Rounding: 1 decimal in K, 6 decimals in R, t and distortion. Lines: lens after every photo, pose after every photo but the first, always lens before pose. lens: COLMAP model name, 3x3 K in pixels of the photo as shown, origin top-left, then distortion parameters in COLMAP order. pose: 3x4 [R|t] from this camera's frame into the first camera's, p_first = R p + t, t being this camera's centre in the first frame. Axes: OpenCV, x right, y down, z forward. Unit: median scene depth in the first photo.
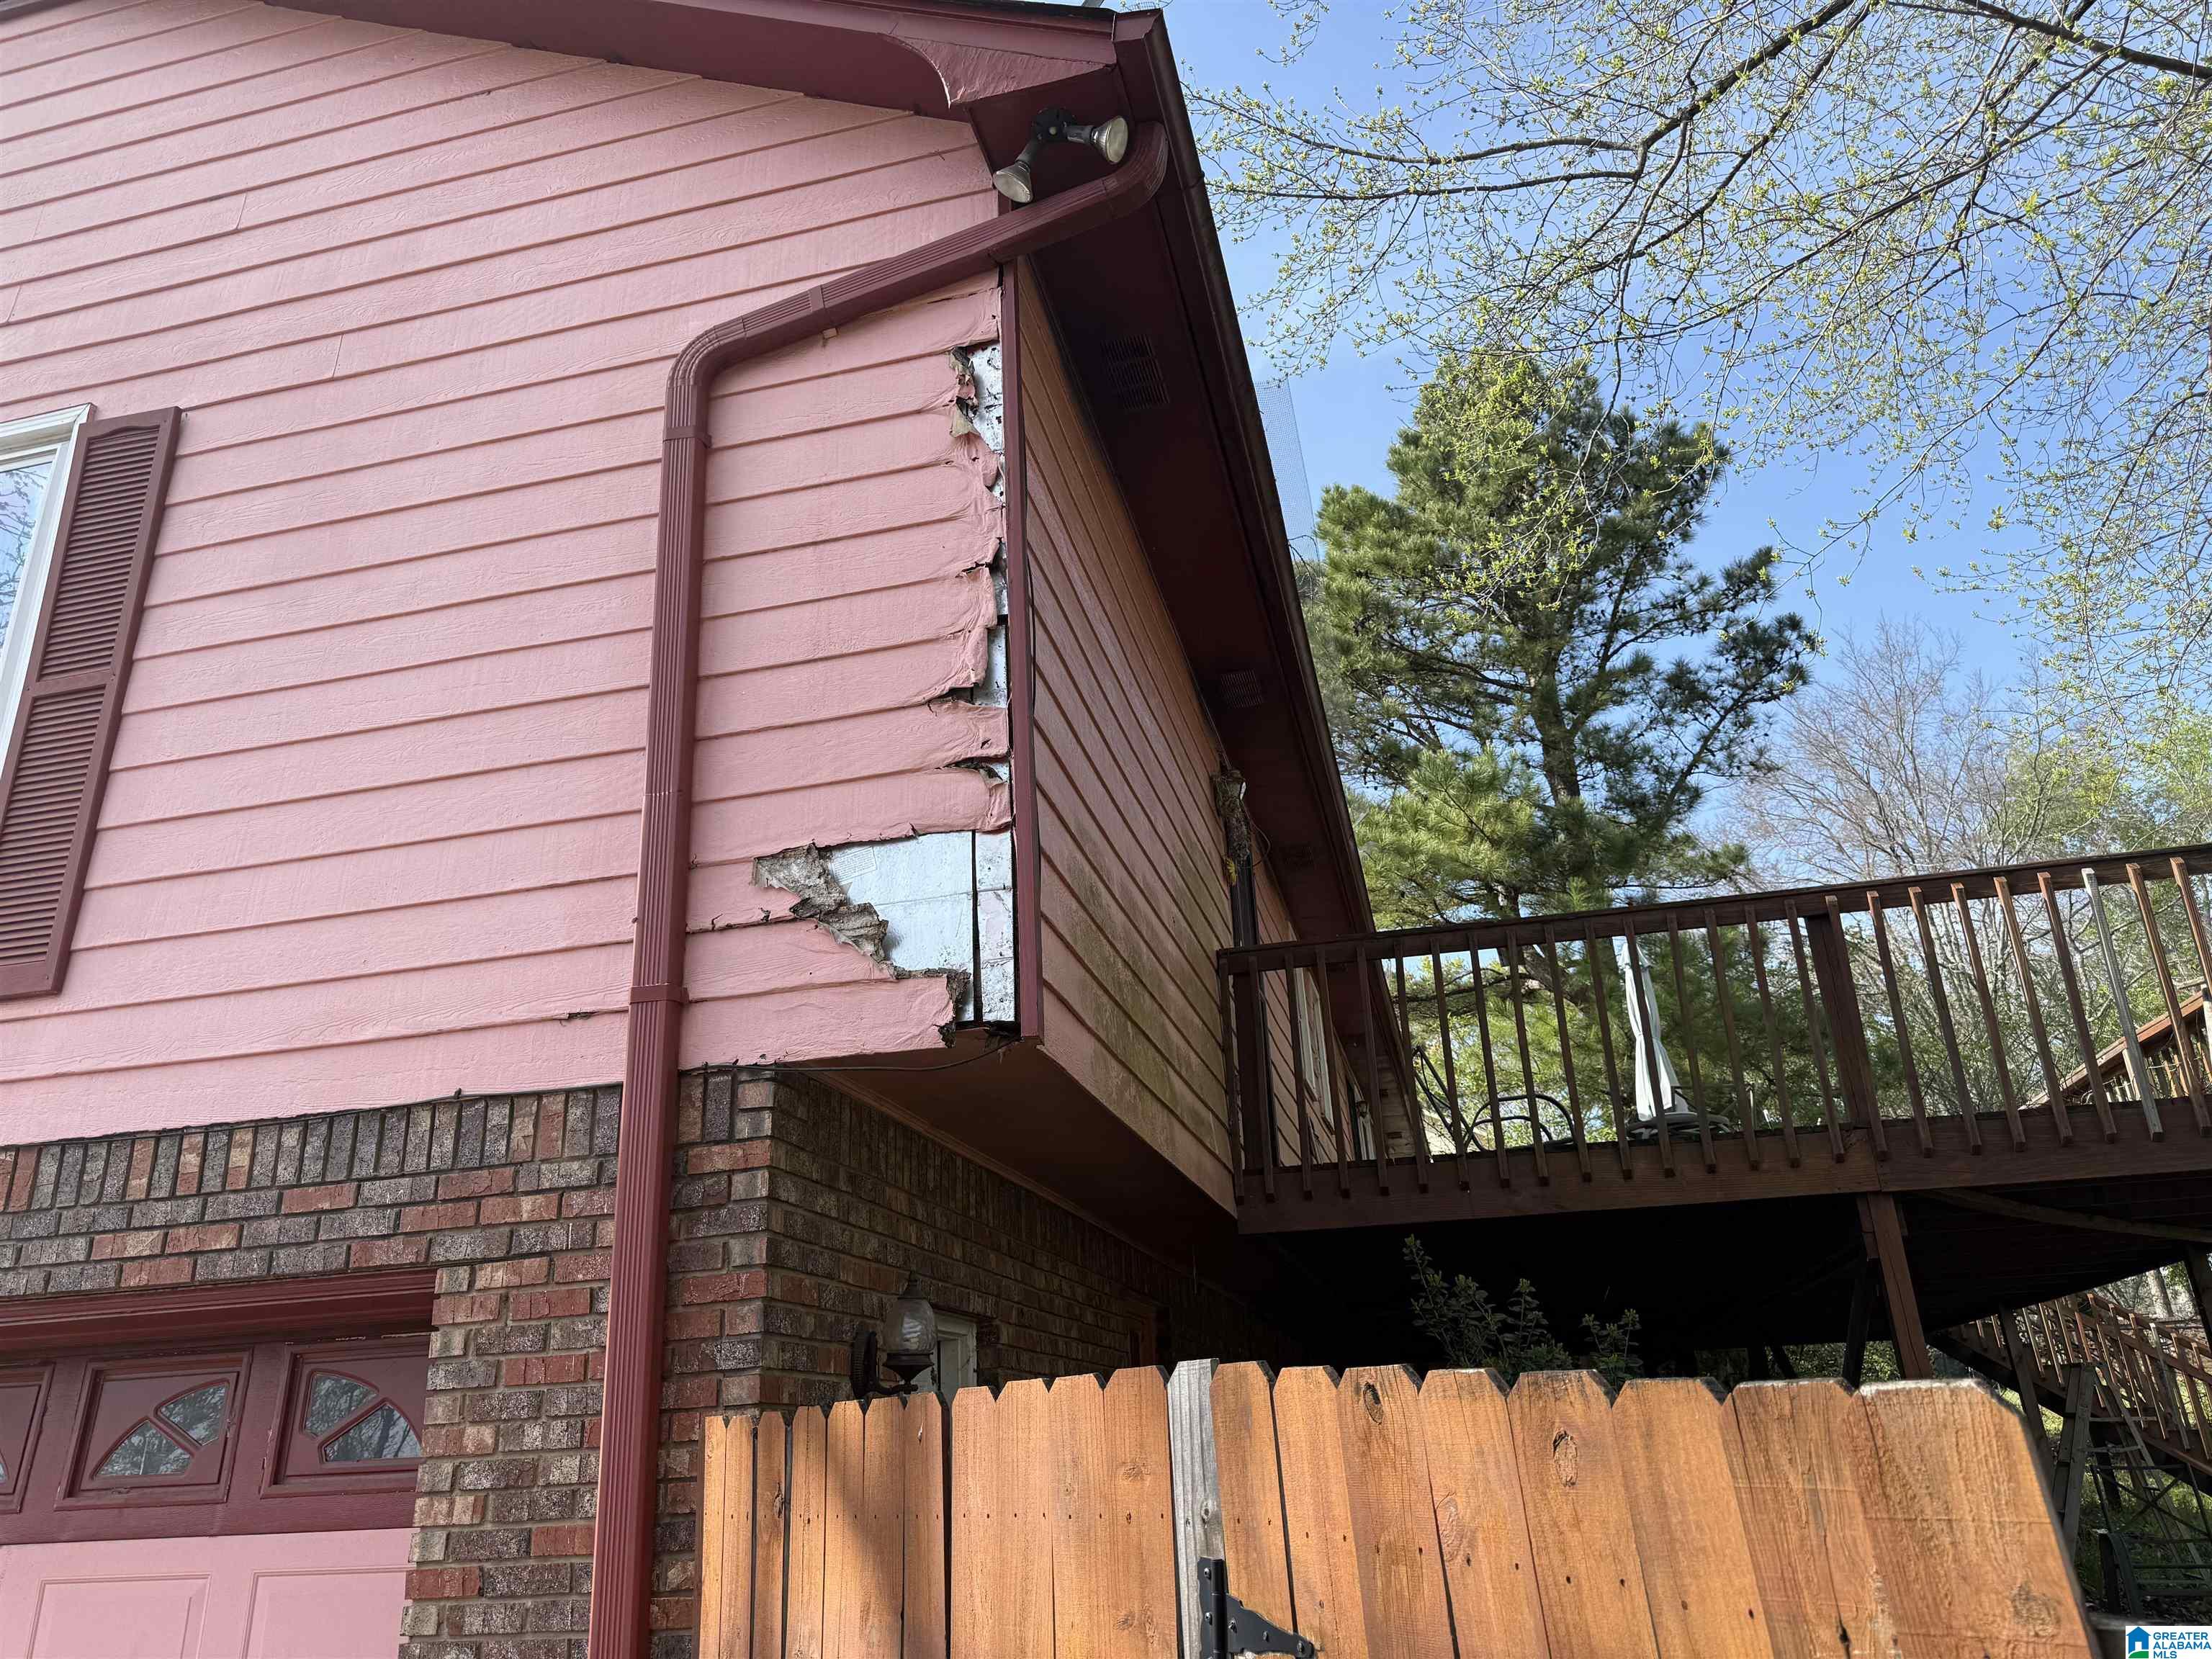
lens RADIAL K [[1557.8, 0, 1106.0], [0, 1557.8, 829.5], [0, 0, 1]] dist [0.042345, -0.055567]
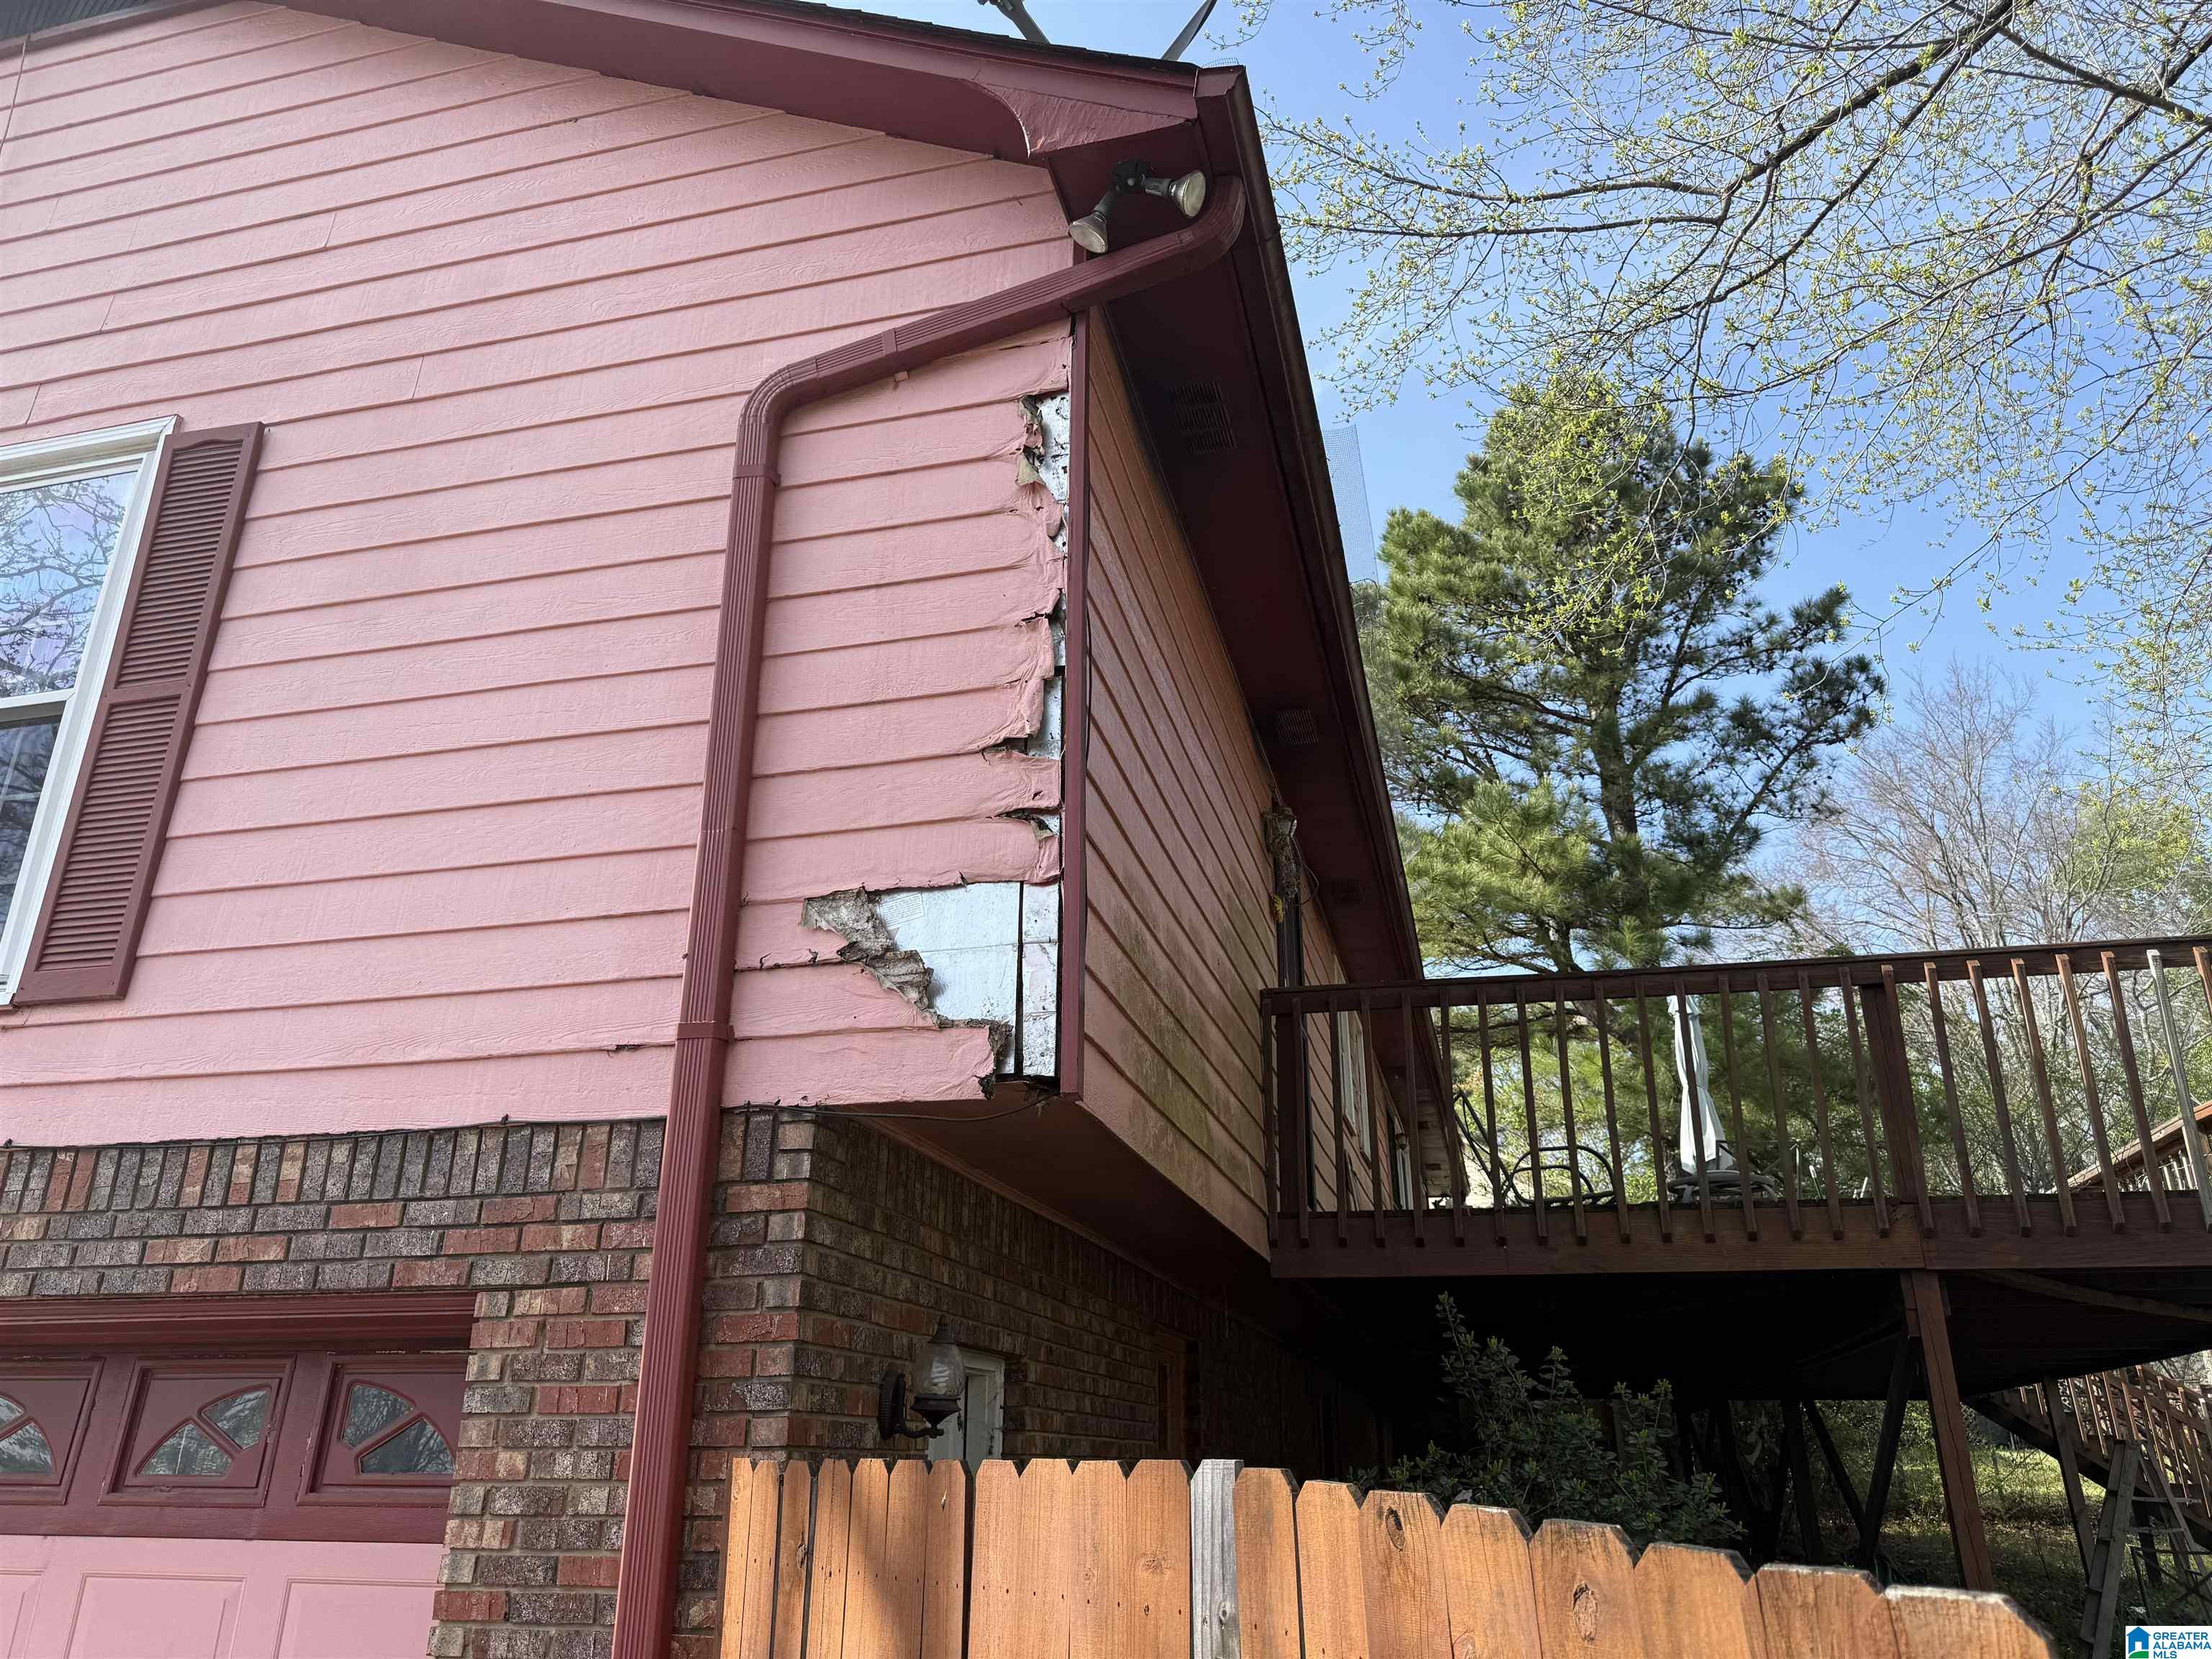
lens RADIAL K [[1558.5, 0, 1108.9], [0, 1558.5, 838.9], [0, 0, 1]] dist [0.041964, -0.056751]
pose [[0.998659, 0.041866, -0.030447, 0.000235], [-0.041831, 0.999123, 0.001775, -0.029994], [0.030494, -0.000499, 0.999535, -0.001756]]
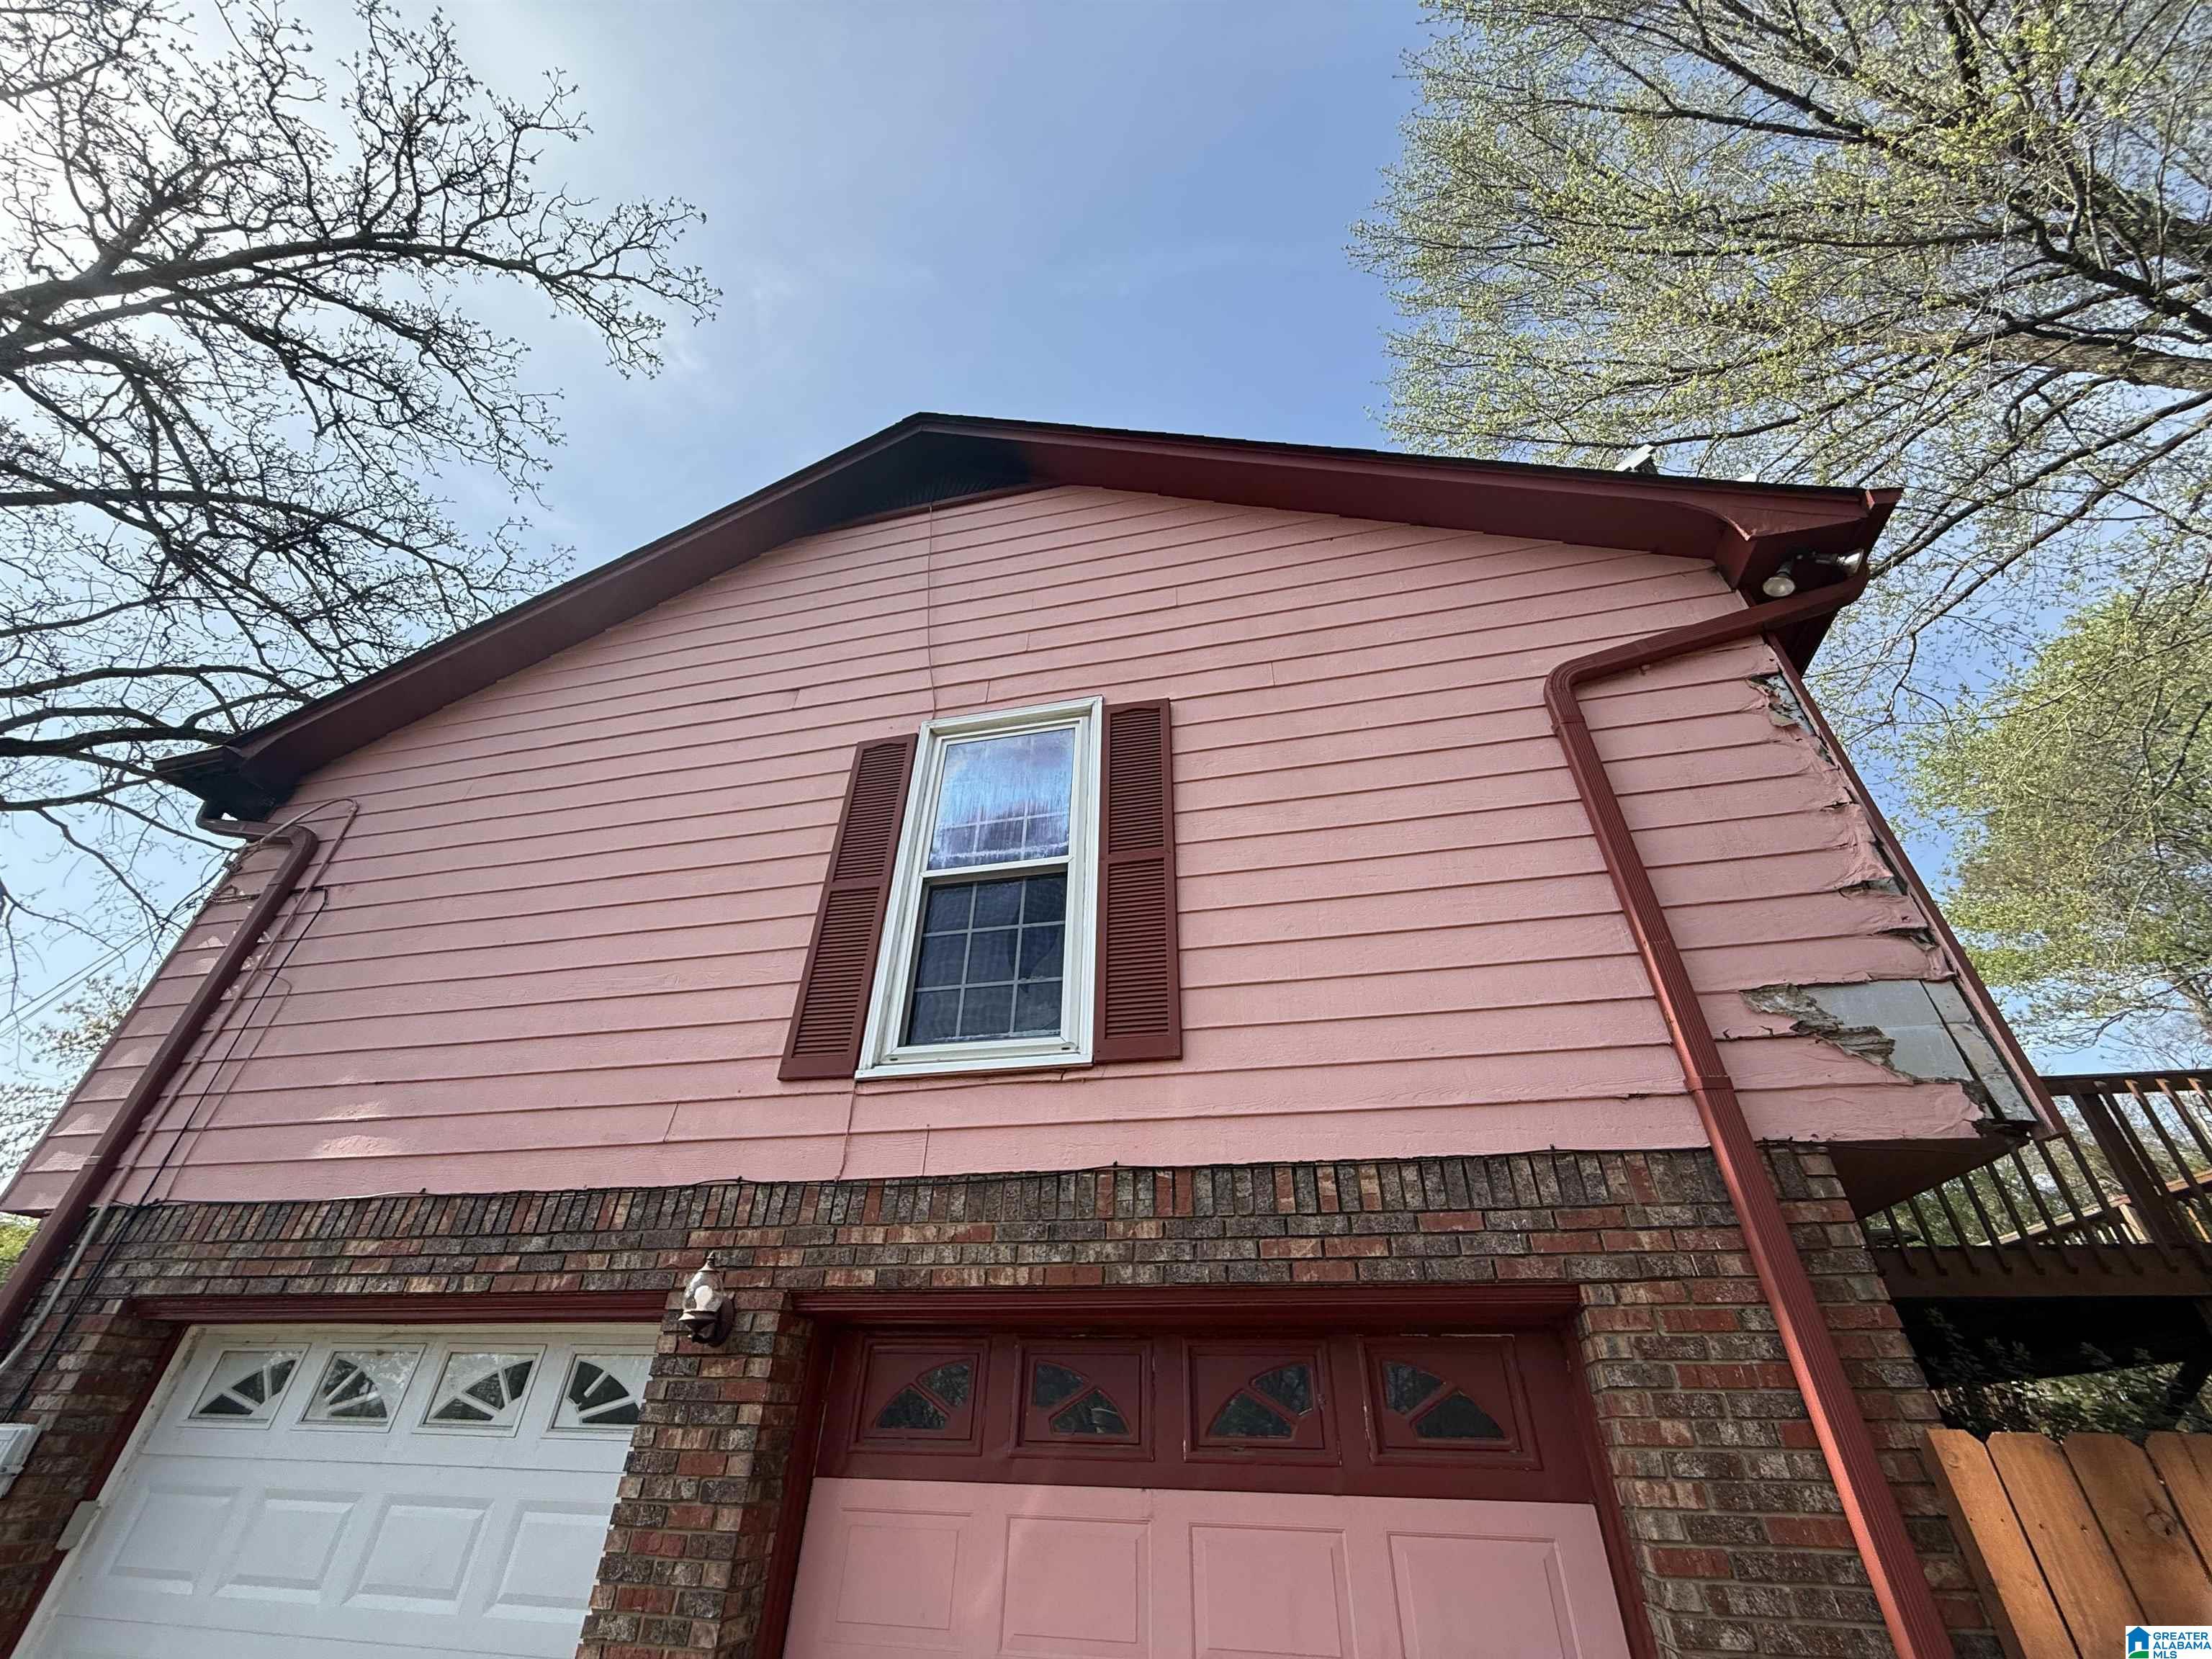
lens RADIAL K [[887.2, 0, 1106.0], [0, 887.2, 829.5], [0, 0, 1]] dist [0.002222, 0.000539]
pose [[0.997928, 0.058186, -0.027475, -0.779146], [-0.062789, 0.973927, -0.218000, 0.086717], [0.014074, 0.219273, 0.975562, 0.159404]]
